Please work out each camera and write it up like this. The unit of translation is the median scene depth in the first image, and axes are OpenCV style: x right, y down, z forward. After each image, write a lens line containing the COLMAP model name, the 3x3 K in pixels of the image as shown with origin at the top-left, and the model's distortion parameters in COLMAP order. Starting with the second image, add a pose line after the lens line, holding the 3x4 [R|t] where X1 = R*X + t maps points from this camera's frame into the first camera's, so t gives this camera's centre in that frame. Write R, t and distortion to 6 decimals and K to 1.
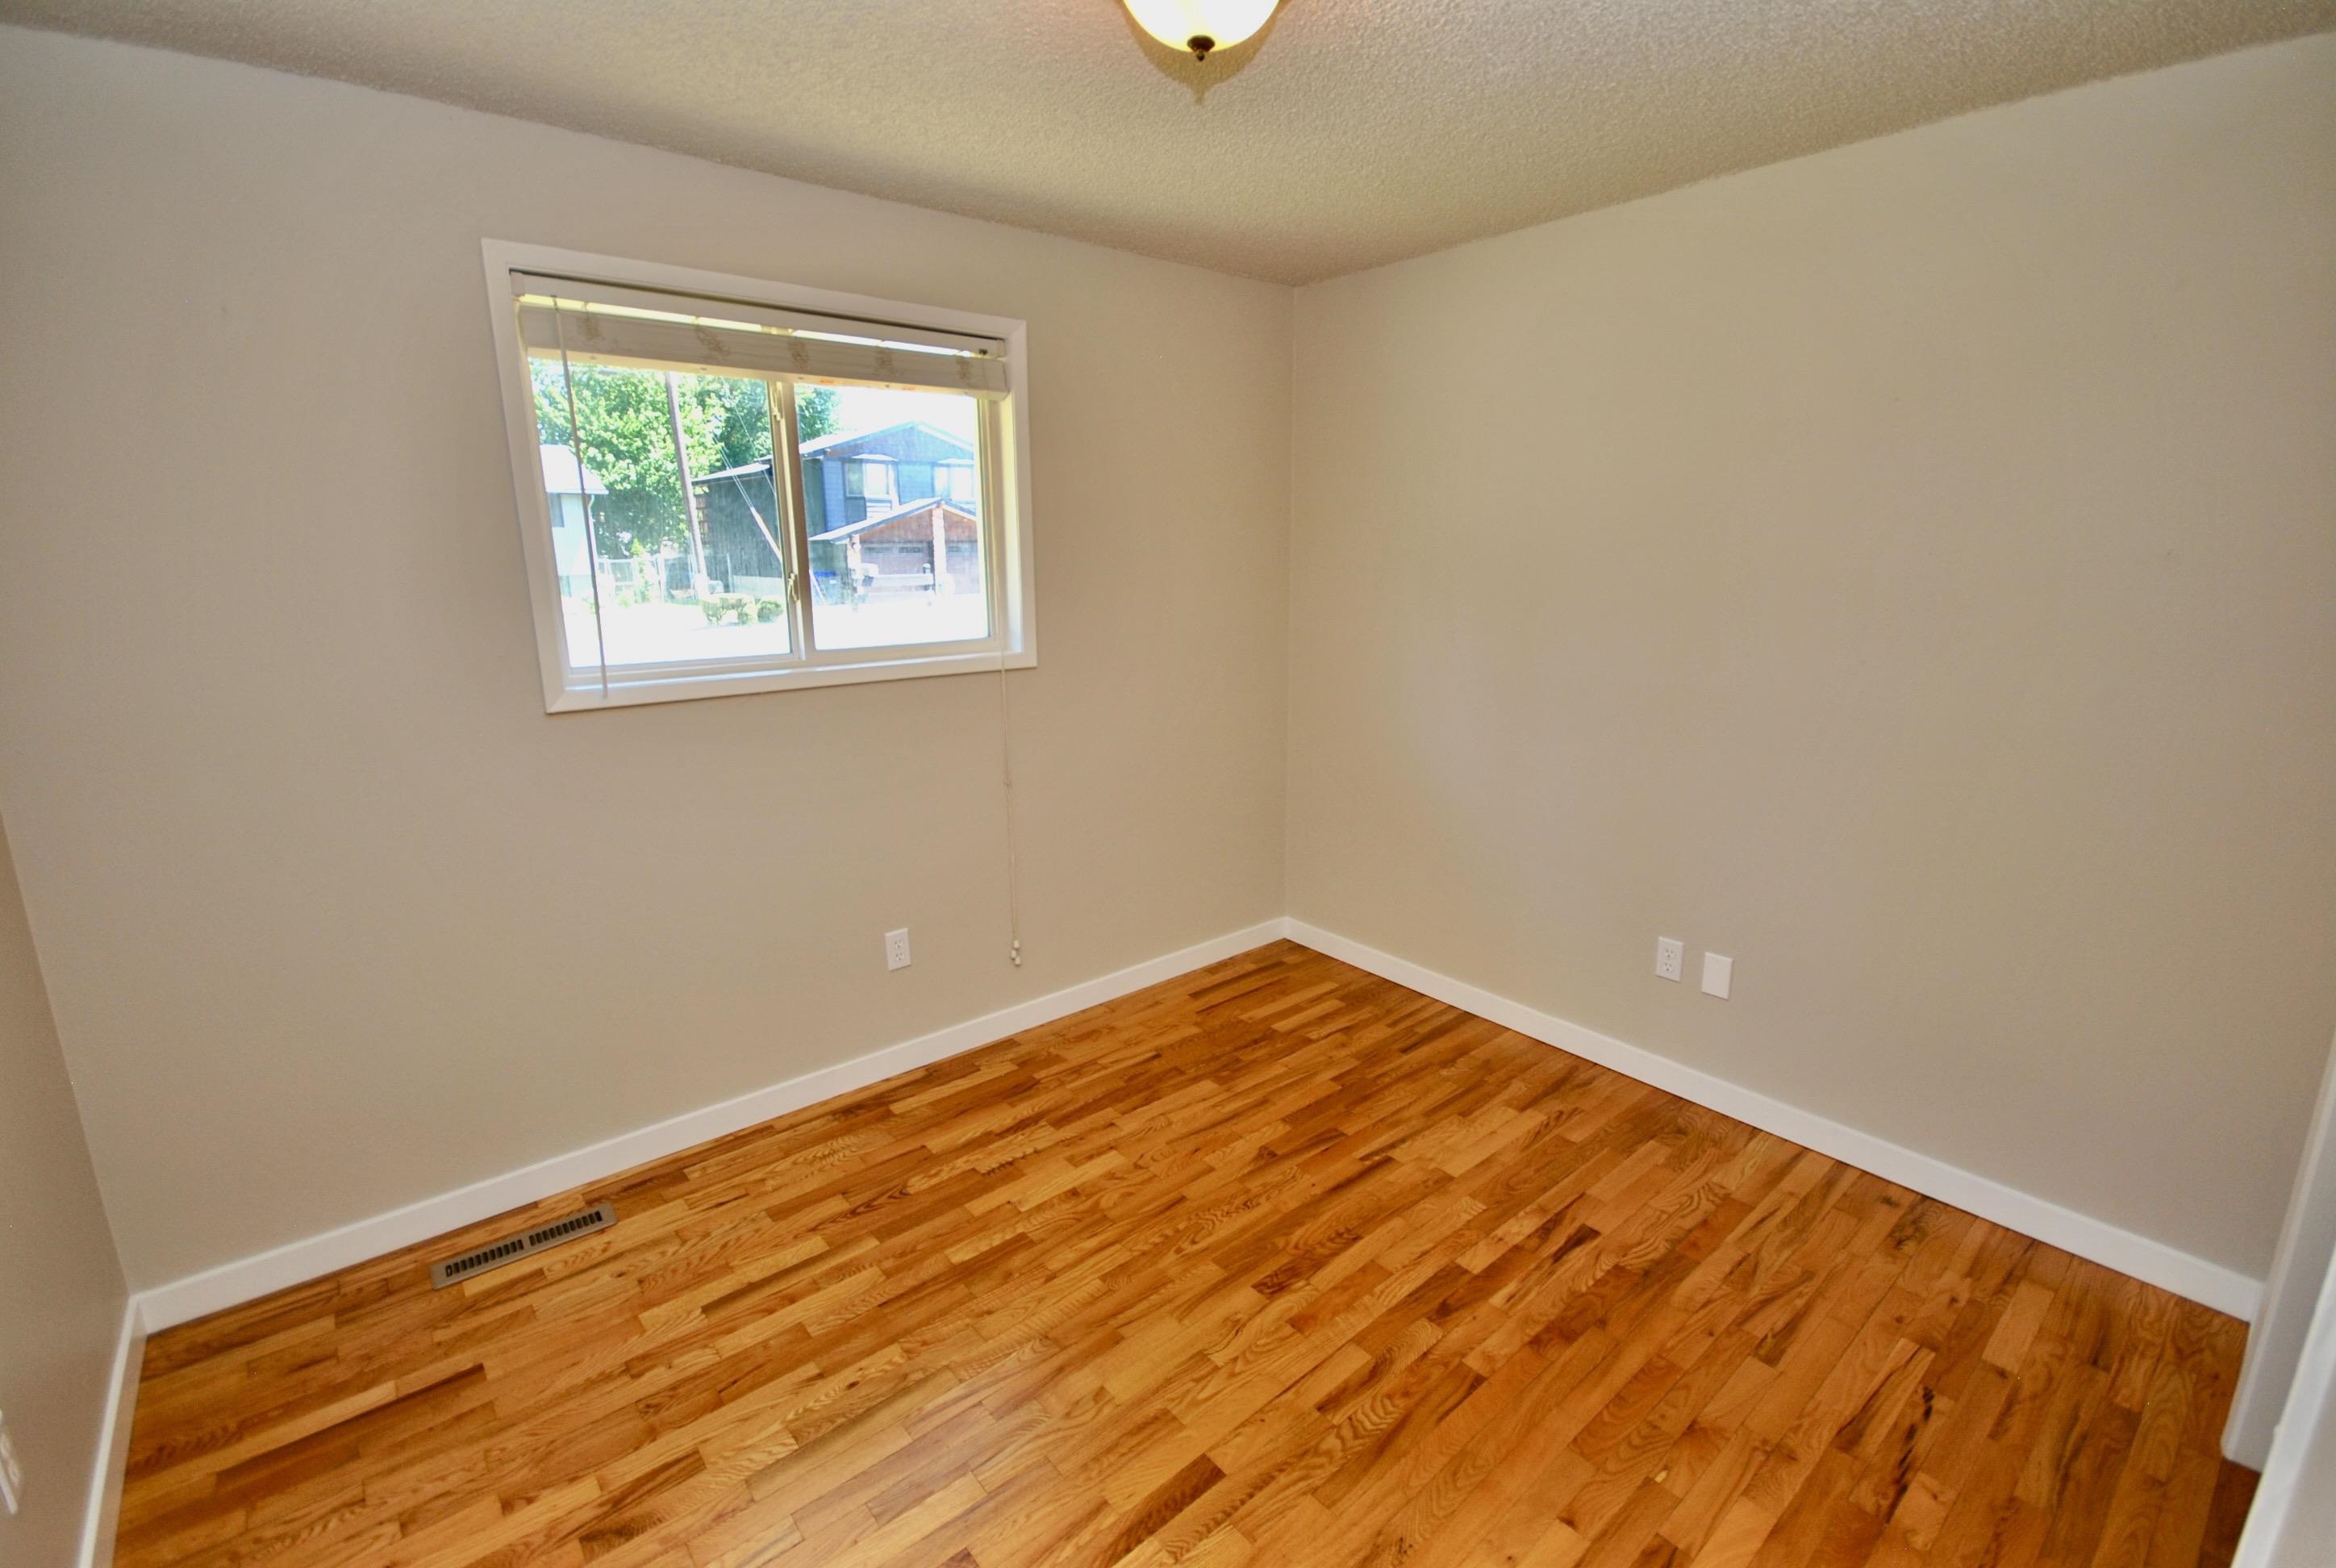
lens RADIAL K [[1029.3, 0, 1187.0], [0, 1029.3, 765.4], [0, 0, 1]] dist [-0.002346, -0.000113]
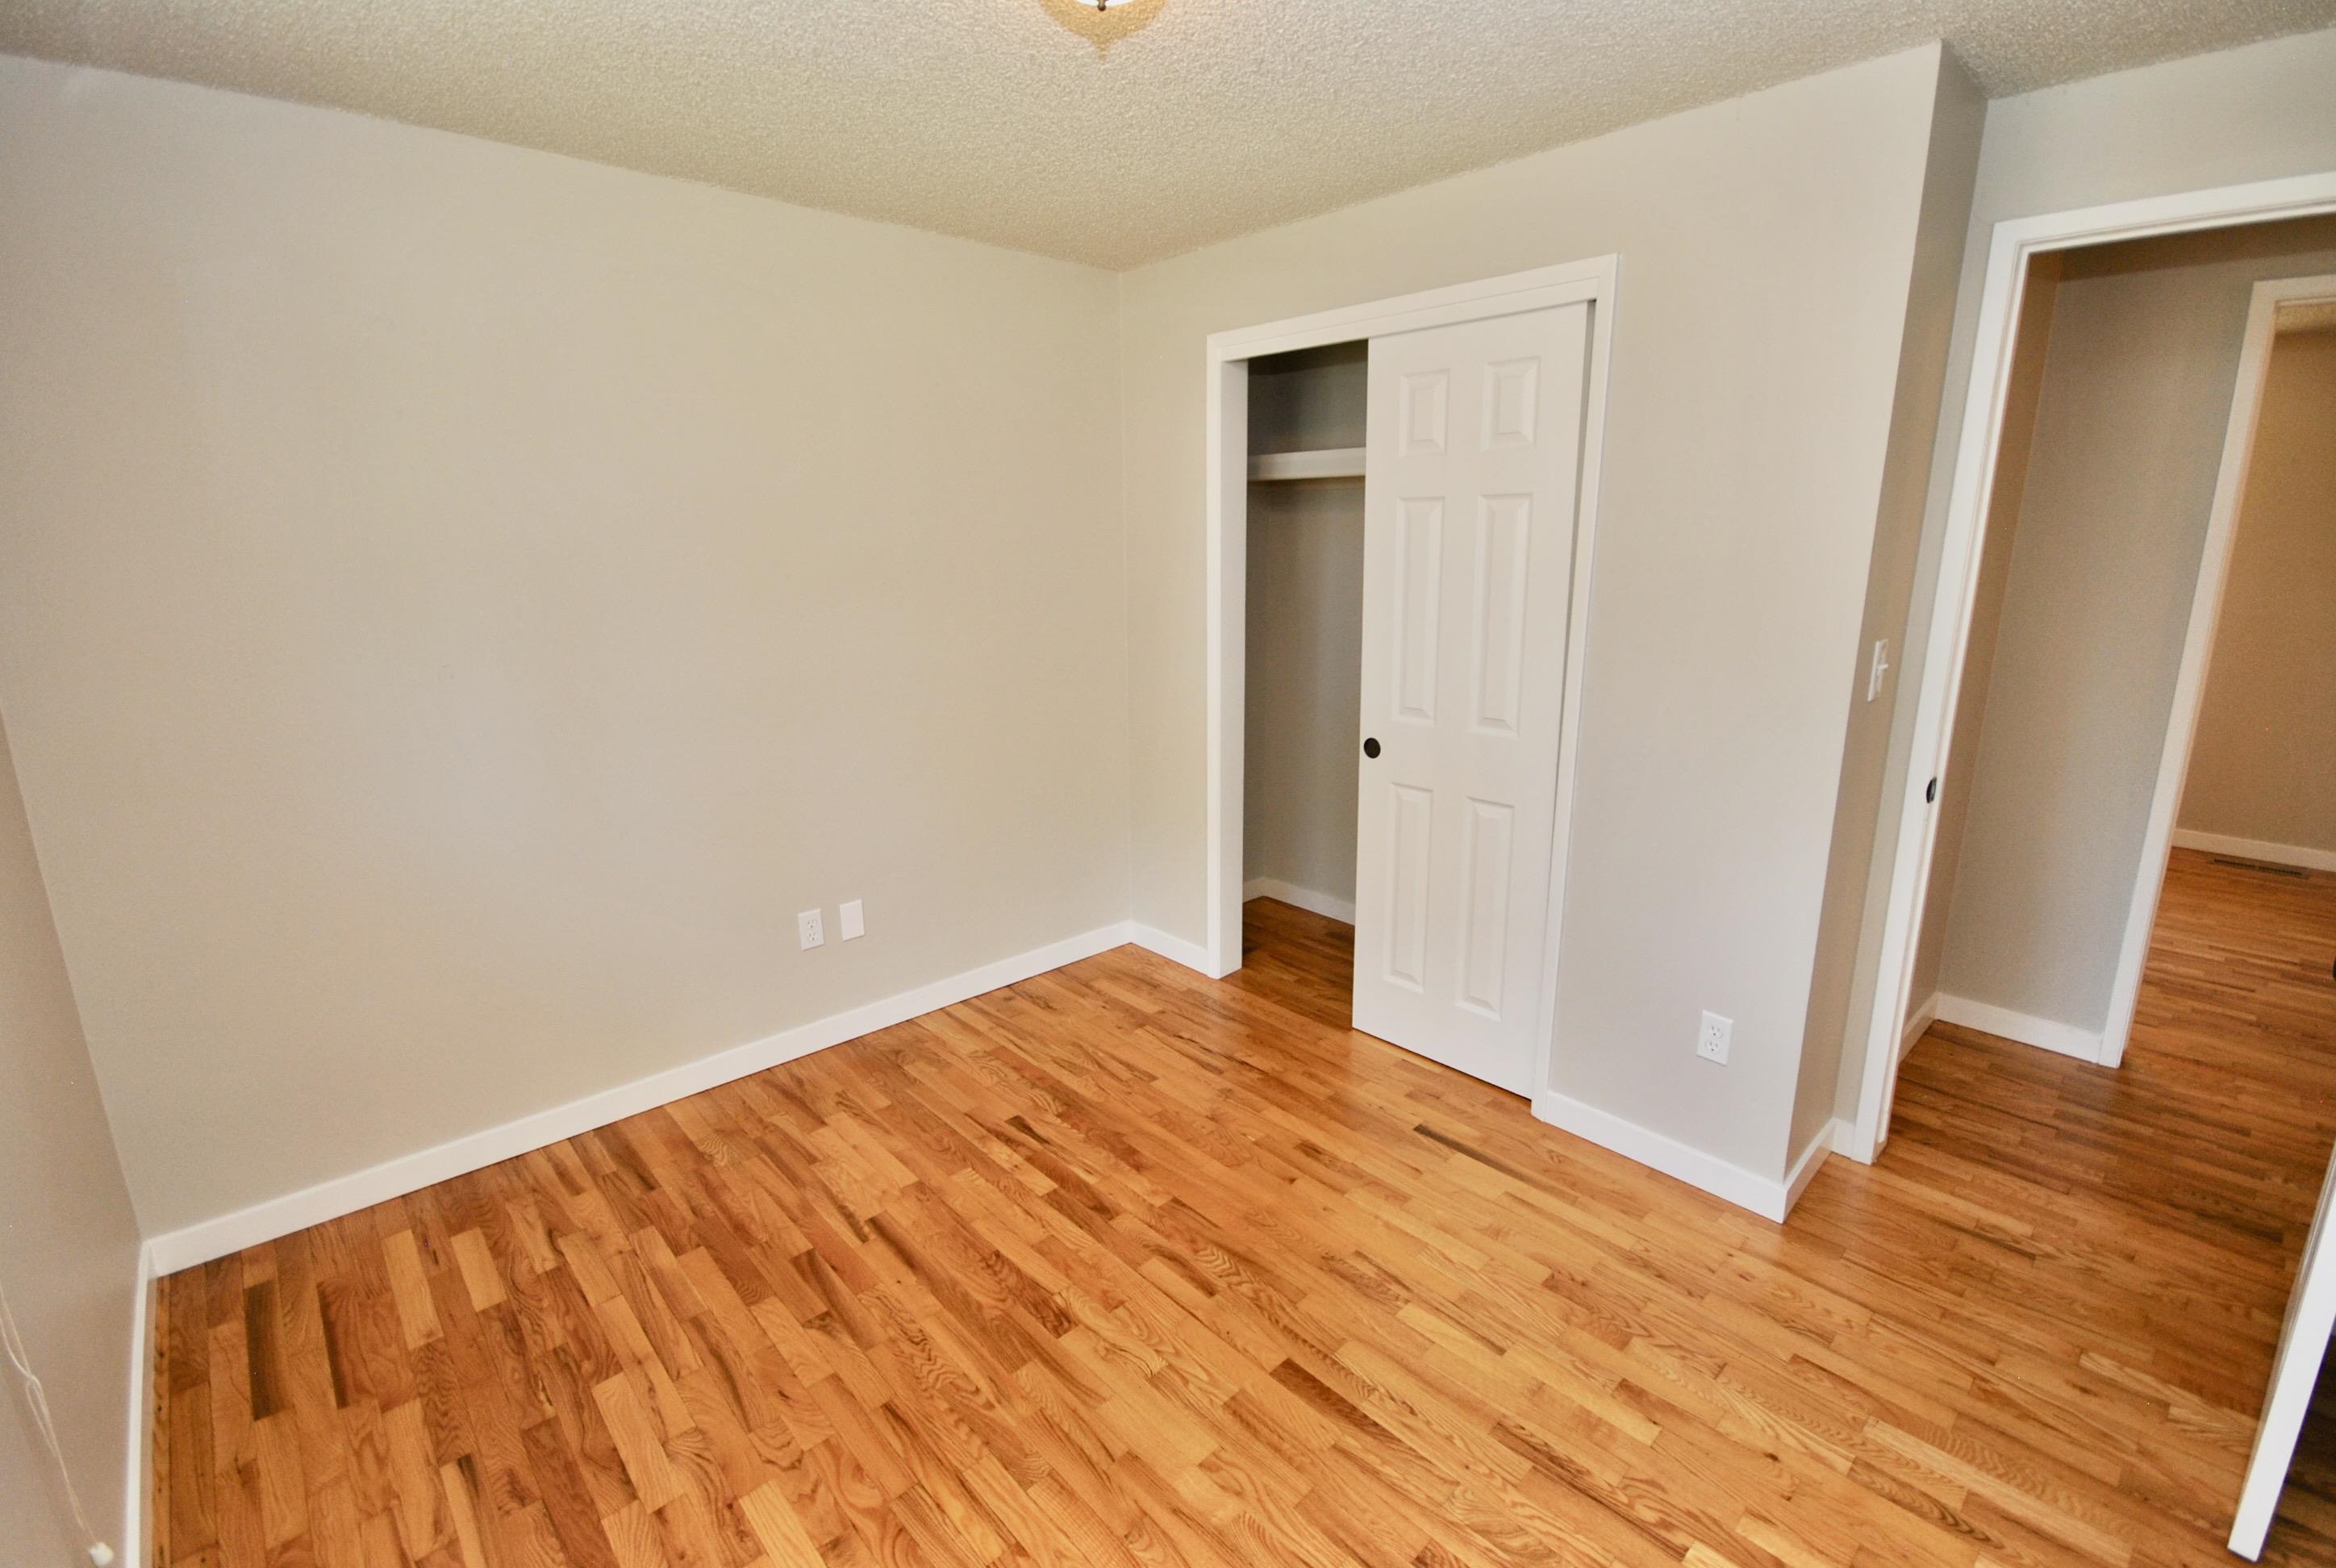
lens RADIAL K [[1011.4, 0, 1197.9], [0, 1011.4, 788.2], [0, 0, 1]] dist [-0.000180, -0.000094]
pose [[-0.054071, -0.237595, 0.969858, -0.657294], [0.215682, 0.945572, 0.243670, -0.146618], [-0.974965, 0.222357, 0.000117, 0.706382]]
